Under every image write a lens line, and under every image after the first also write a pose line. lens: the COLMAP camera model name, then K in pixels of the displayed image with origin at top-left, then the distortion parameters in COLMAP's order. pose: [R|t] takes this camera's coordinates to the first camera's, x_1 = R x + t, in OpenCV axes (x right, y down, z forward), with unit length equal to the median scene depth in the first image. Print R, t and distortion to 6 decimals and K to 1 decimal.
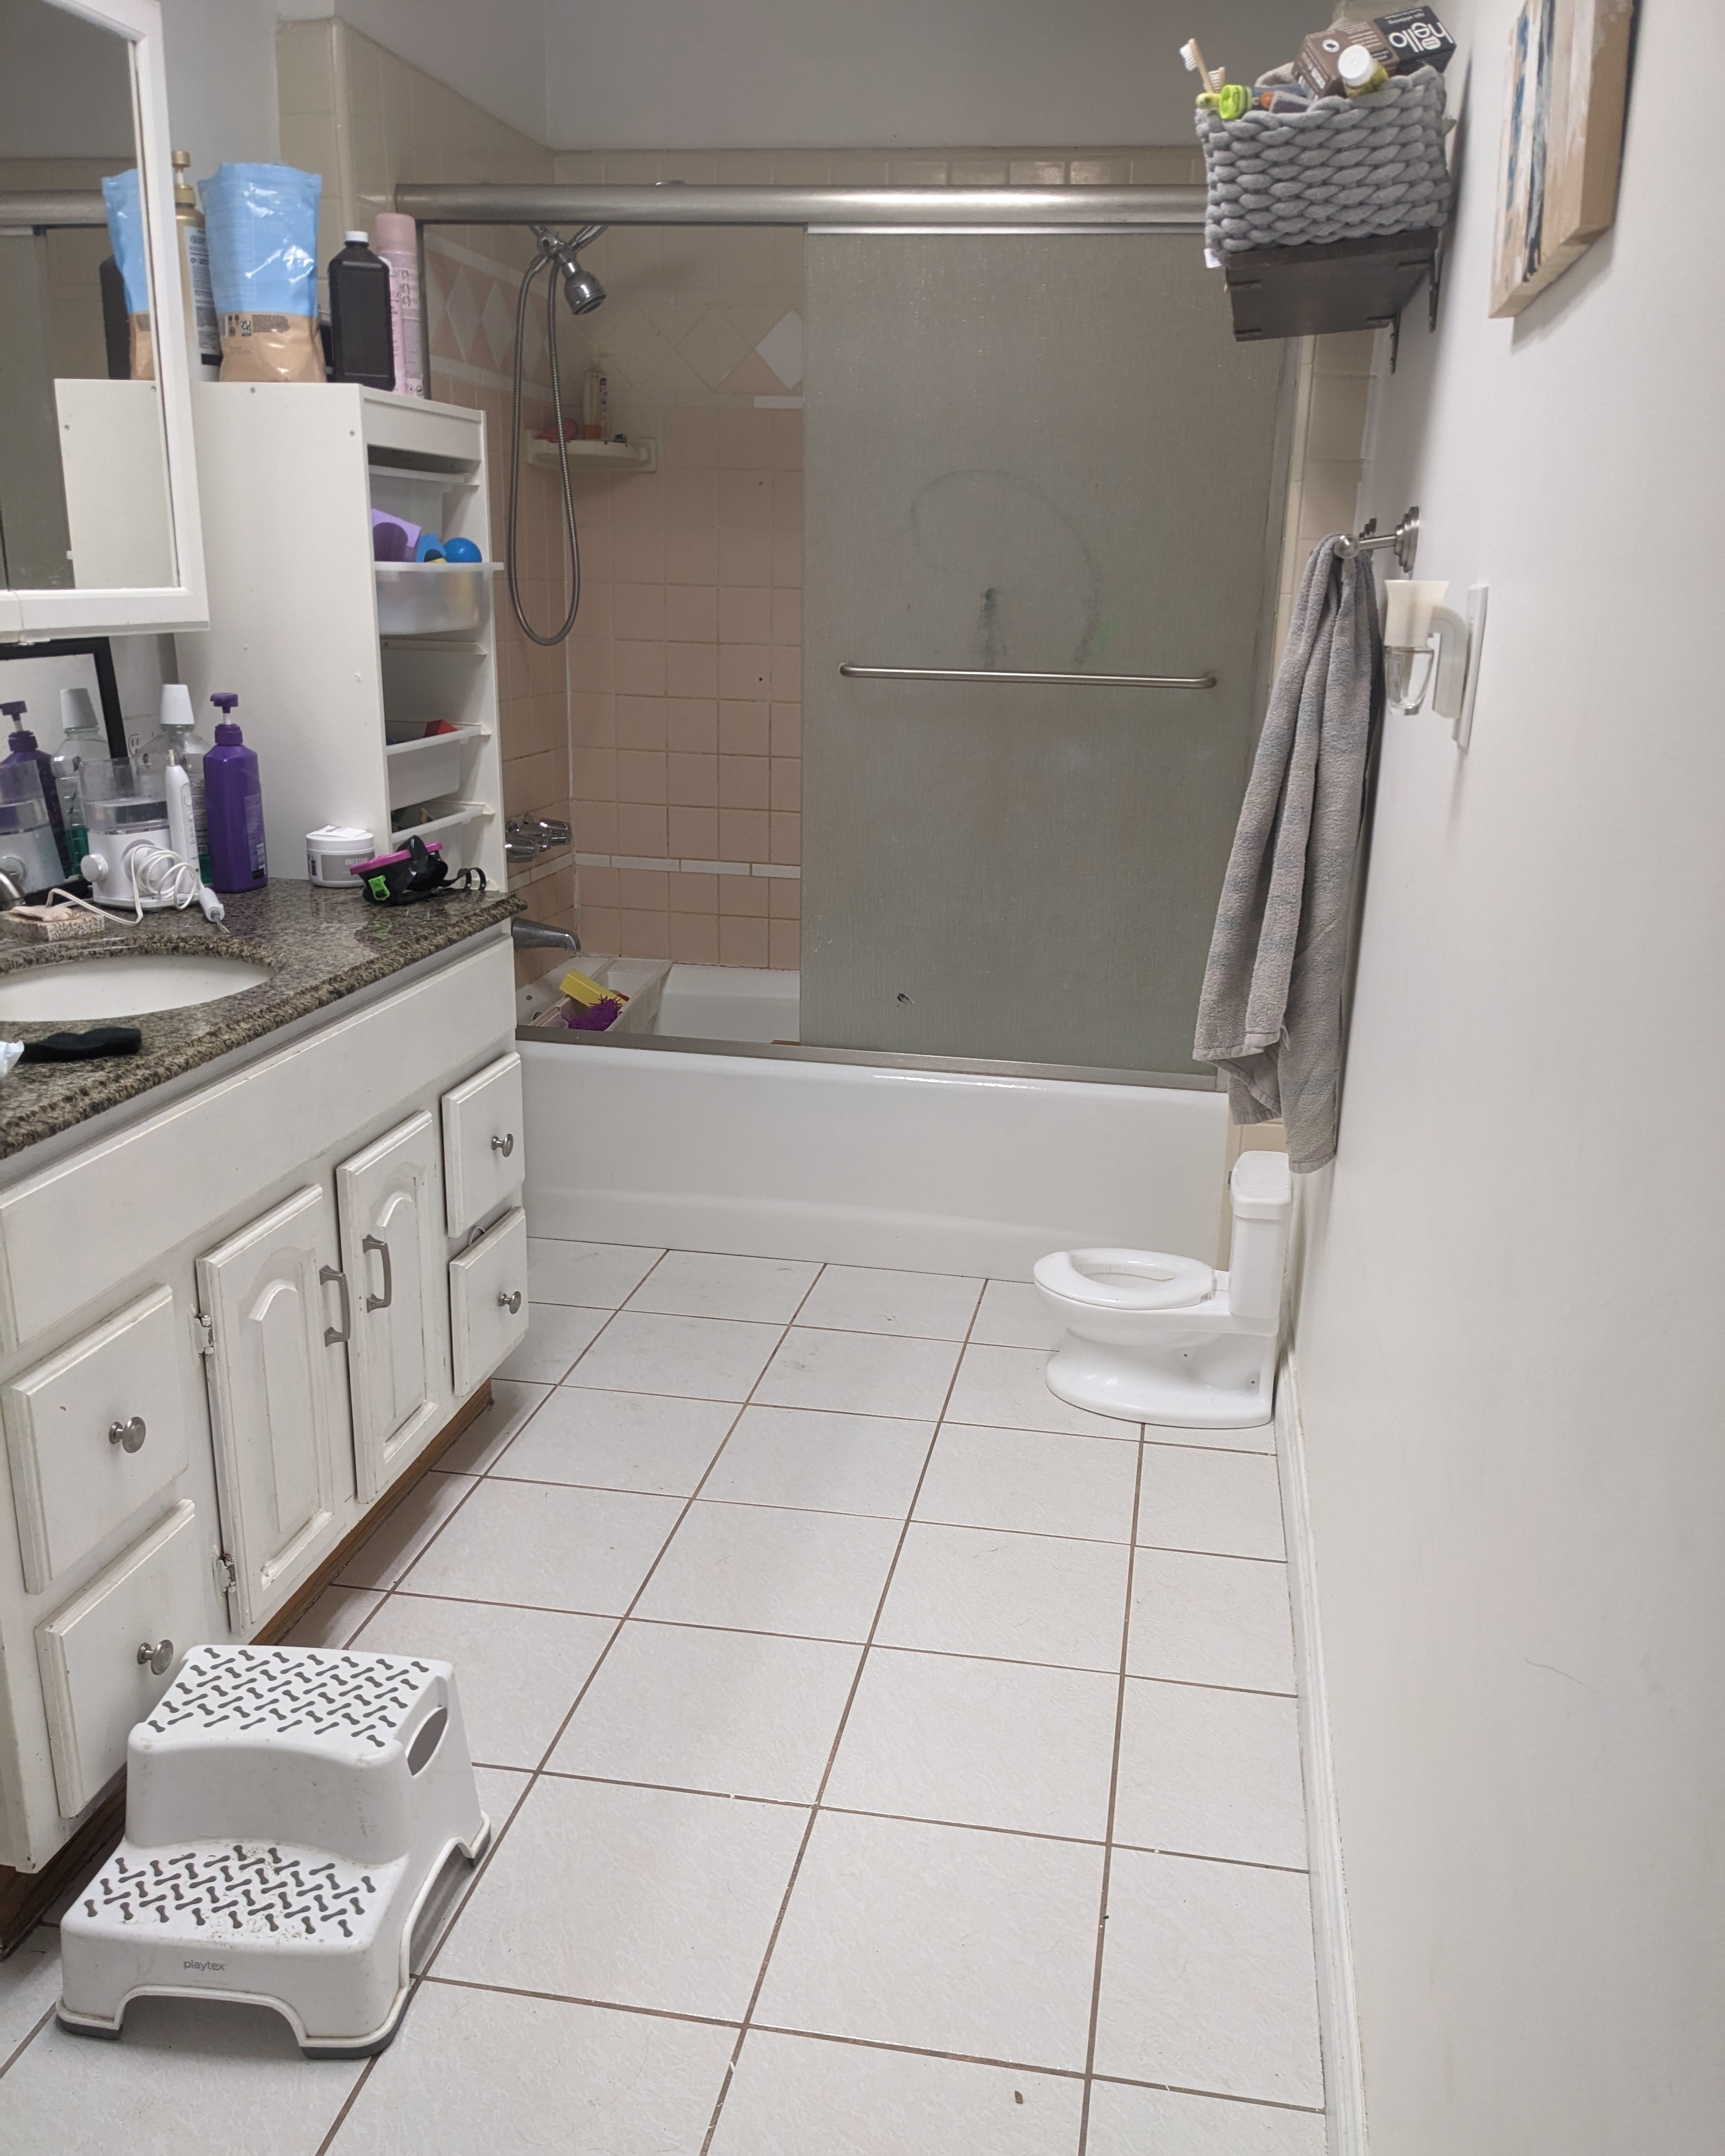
lens RADIAL K [[1842.2, 0, 868.6], [0, 1842.2, 1185.7], [0, 0, 1]] dist [-0.011480, -0.013529]
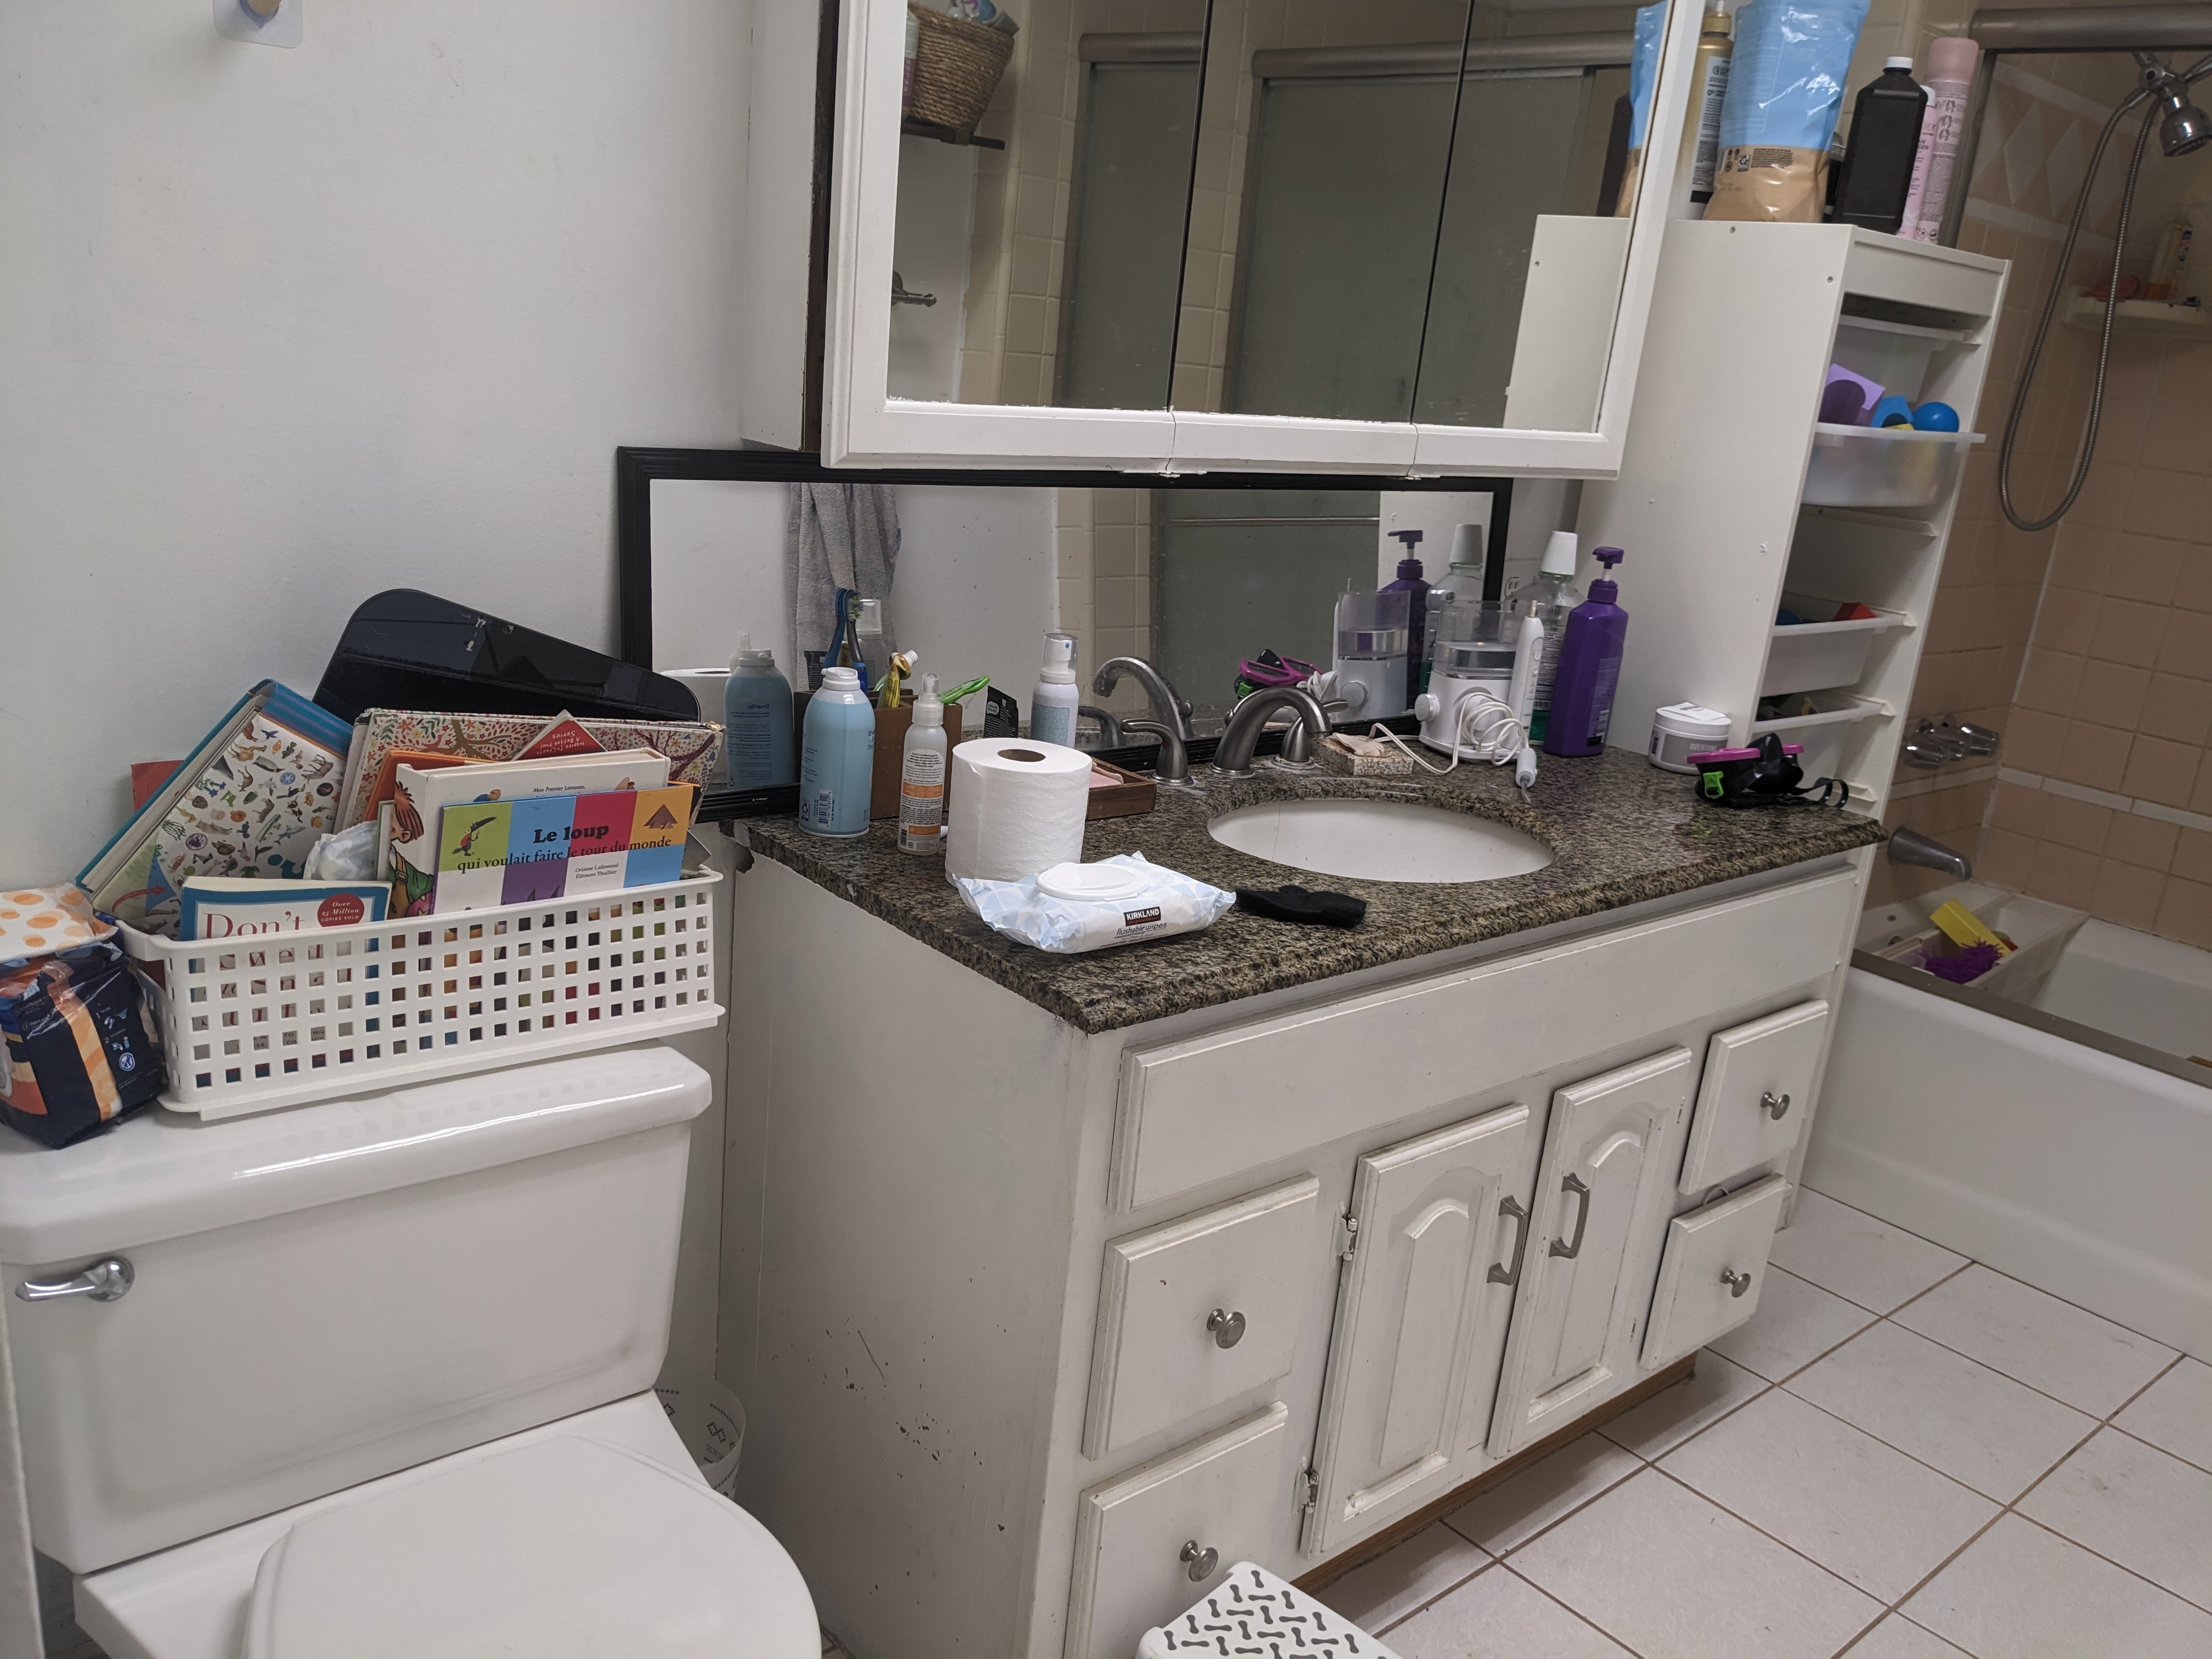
lens RADIAL K [[1729.2, 0, 1104.9], [0, 1729.2, 885.4], [0, 0, 1]] dist [0.040142, -0.068516]
pose [[0.778292, 0.232988, -0.583076, 0.003988], [-0.265080, 0.963720, 0.031257, -0.061270], [0.569205, 0.130234, 0.811816, 0.157120]]
